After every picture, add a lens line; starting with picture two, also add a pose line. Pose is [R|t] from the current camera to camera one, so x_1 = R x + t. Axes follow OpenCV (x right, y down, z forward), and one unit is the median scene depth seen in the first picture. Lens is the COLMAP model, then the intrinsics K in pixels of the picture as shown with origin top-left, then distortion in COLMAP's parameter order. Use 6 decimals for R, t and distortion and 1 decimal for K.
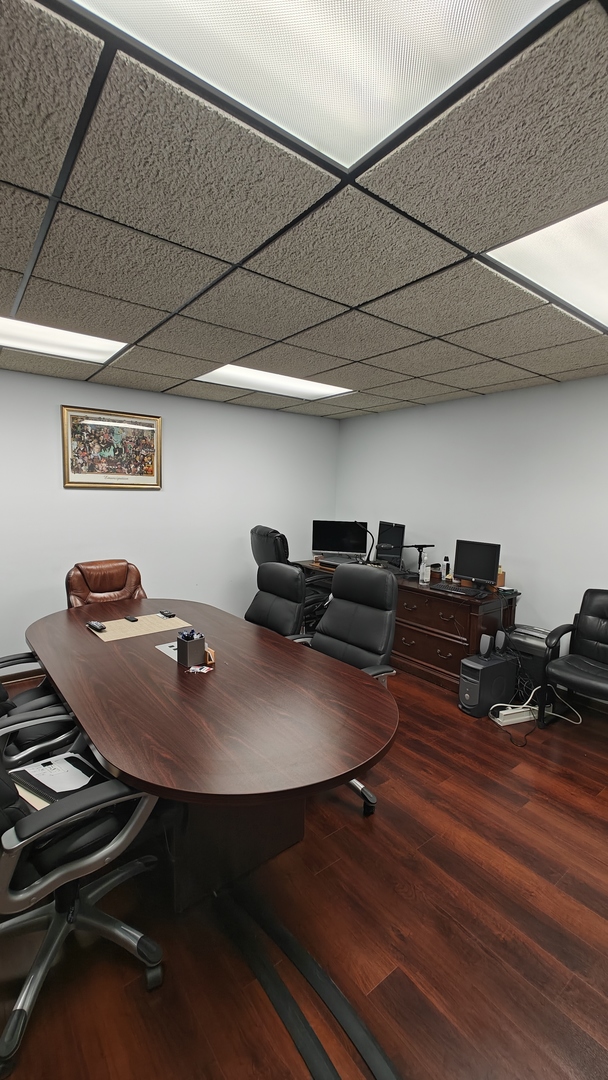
lens RADIAL K [[452.3, 0, 303.1], [0, 452.3, 542.0], [0, 0, 1]] dist [0.001711, -0.000191]
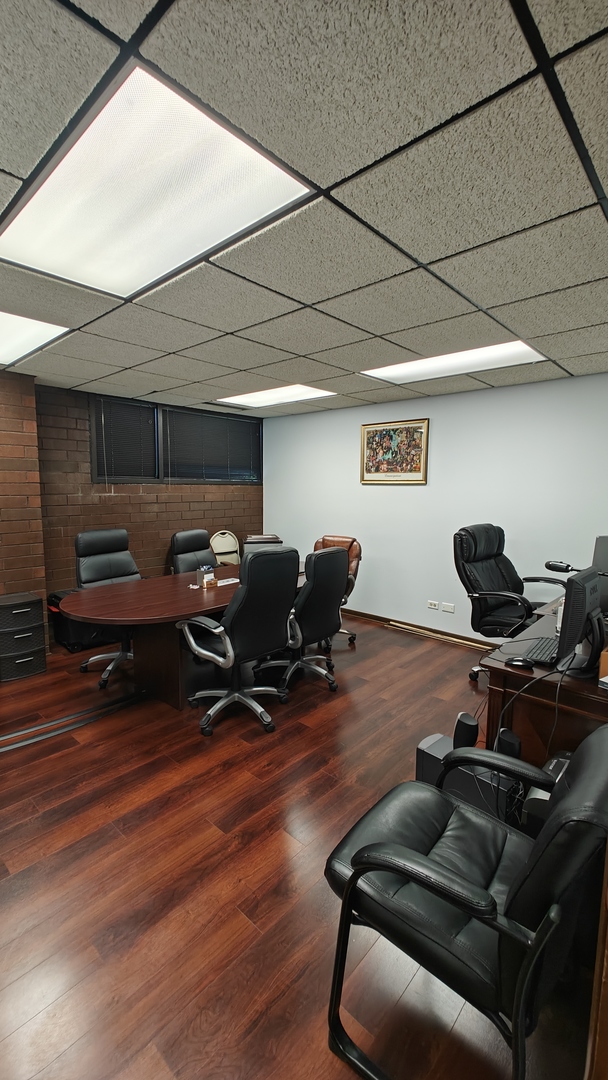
lens RADIAL K [[452.3, 0, 303.3], [0, 452.3, 542.1], [0, 0, 1]] dist [0.001711, -0.000191]
pose [[0.179165, 0.104077, -0.978298, 0.788080], [-0.111423, 0.990137, 0.084930, -0.040640], [0.977489, 0.093789, 0.188995, 0.559385]]
